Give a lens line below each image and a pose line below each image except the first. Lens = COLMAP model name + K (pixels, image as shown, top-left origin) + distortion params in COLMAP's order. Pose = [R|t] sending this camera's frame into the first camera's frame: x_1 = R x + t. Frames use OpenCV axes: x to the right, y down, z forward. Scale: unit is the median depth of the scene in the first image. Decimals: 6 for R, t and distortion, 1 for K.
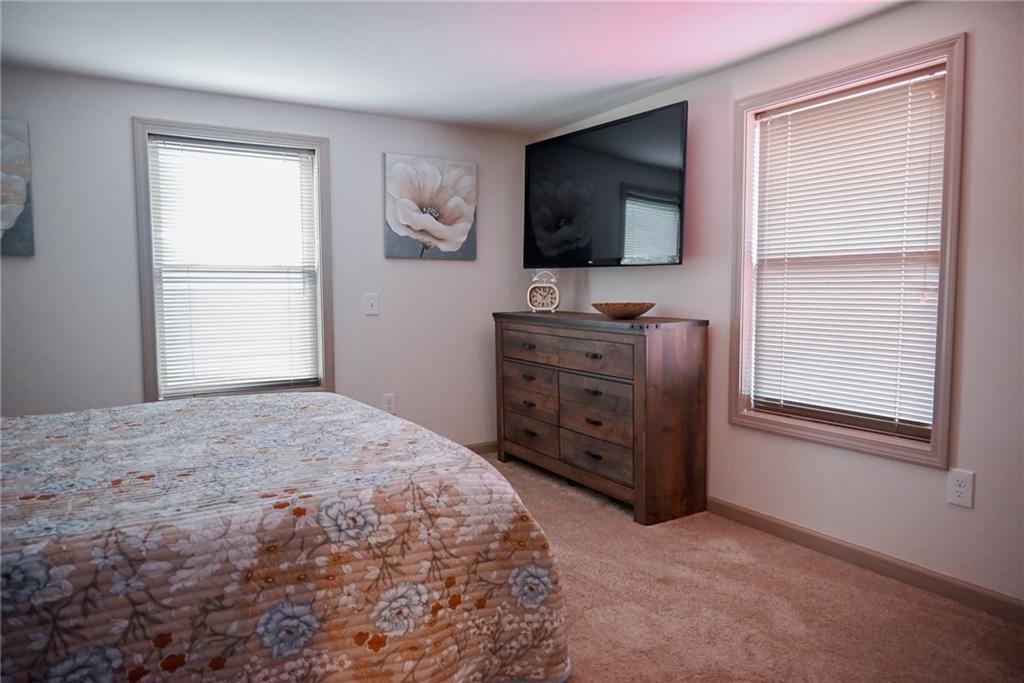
lens RADIAL K [[677.5, 0, 507.4], [0, 677.5, 338.4], [0, 0, 1]] dist [-0.009469, -0.001849]
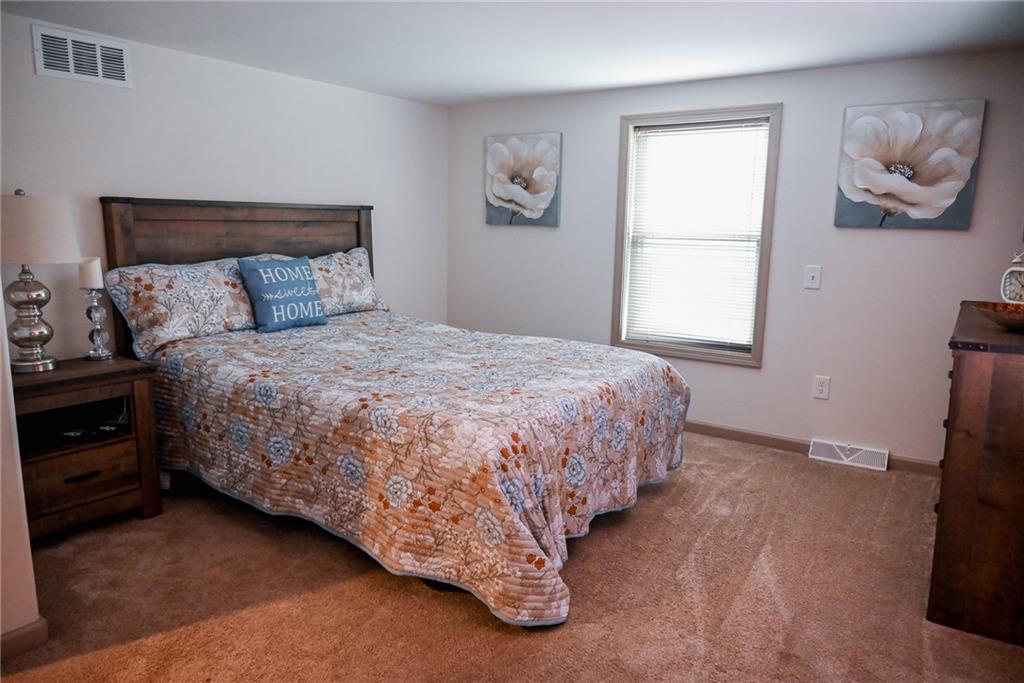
lens RADIAL K [[677.5, 0, 506.4], [0, 677.5, 337.5], [0, 0, 1]] dist [-0.009469, -0.001849]
pose [[0.419783, 0.158225, -0.893726, 1.075661], [-0.084427, 0.987225, 0.135123, -0.133553], [0.903689, 0.018732, 0.427779, 0.510449]]
